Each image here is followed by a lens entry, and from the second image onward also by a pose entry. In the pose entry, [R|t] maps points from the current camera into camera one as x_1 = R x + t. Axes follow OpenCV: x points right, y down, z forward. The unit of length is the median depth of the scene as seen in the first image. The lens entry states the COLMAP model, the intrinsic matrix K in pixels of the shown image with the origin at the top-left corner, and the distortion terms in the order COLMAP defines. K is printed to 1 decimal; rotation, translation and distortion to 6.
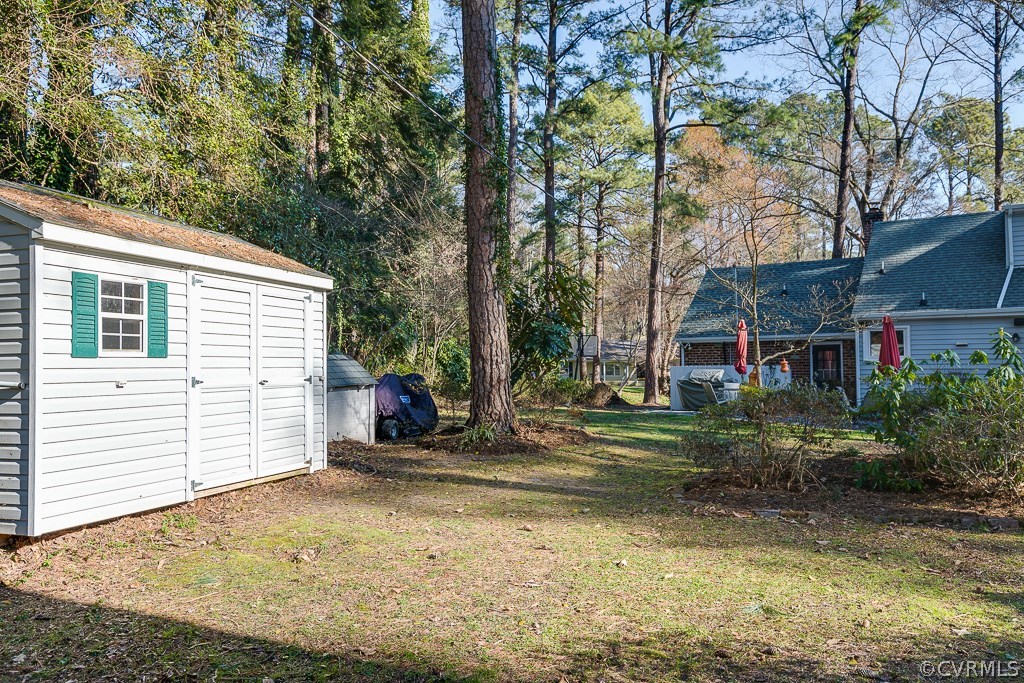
lens RADIAL K [[828.4, 0, 512.0], [0, 828.4, 341.5], [0, 0, 1]] dist [0.013449, 0.007981]
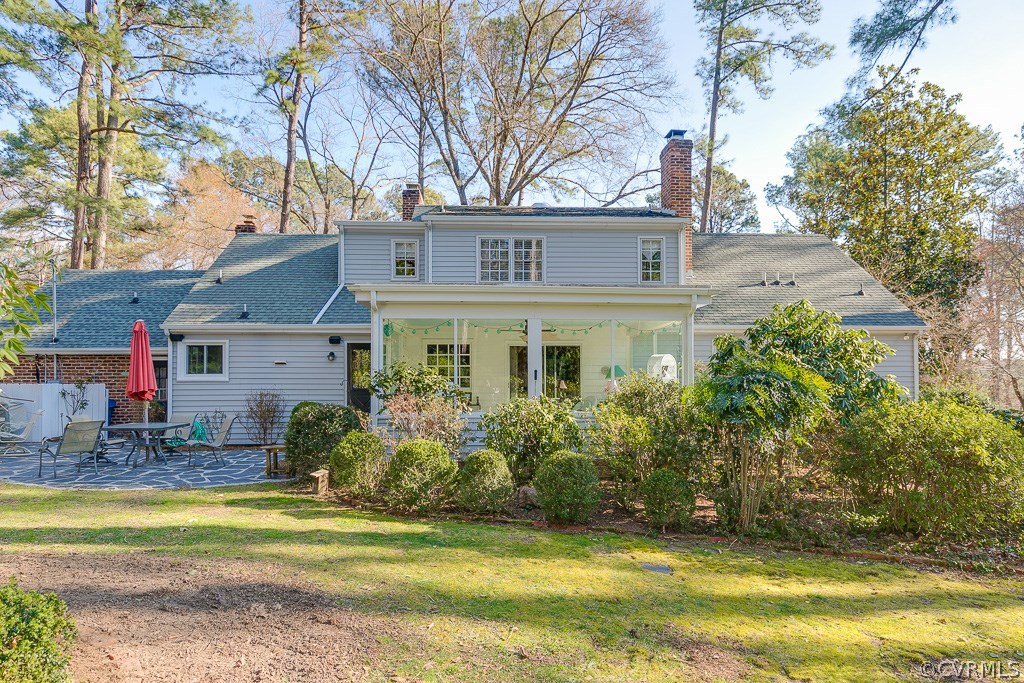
lens RADIAL K [[602.3, 0, 514.4], [0, 602.3, 371.3], [0, 0, 1]] dist [-0.007113, -0.003180]
pose [[0.822991, 0.016396, 0.567818, 0.335239], [-0.024967, 0.999661, 0.007322, 0.001524], [-0.567506, -0.020202, 0.823121, 0.275998]]
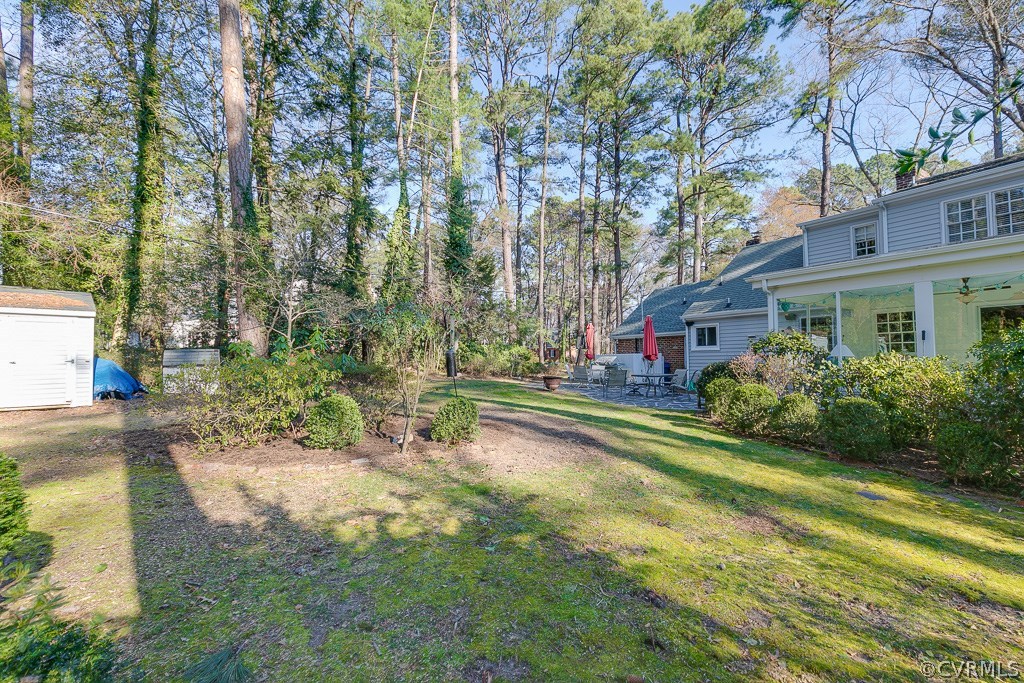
lens RADIAL K [[459.3, 0, 512.0], [0, 459.3, 341.5], [0, 0, 1]] dist [0.012850, -0.000149]
pose [[0.894463, -0.017423, -0.446802, 0.467787], [0.016632, 0.999845, -0.005692, 0.008380], [0.446832, -0.002340, 0.894615, 0.177397]]
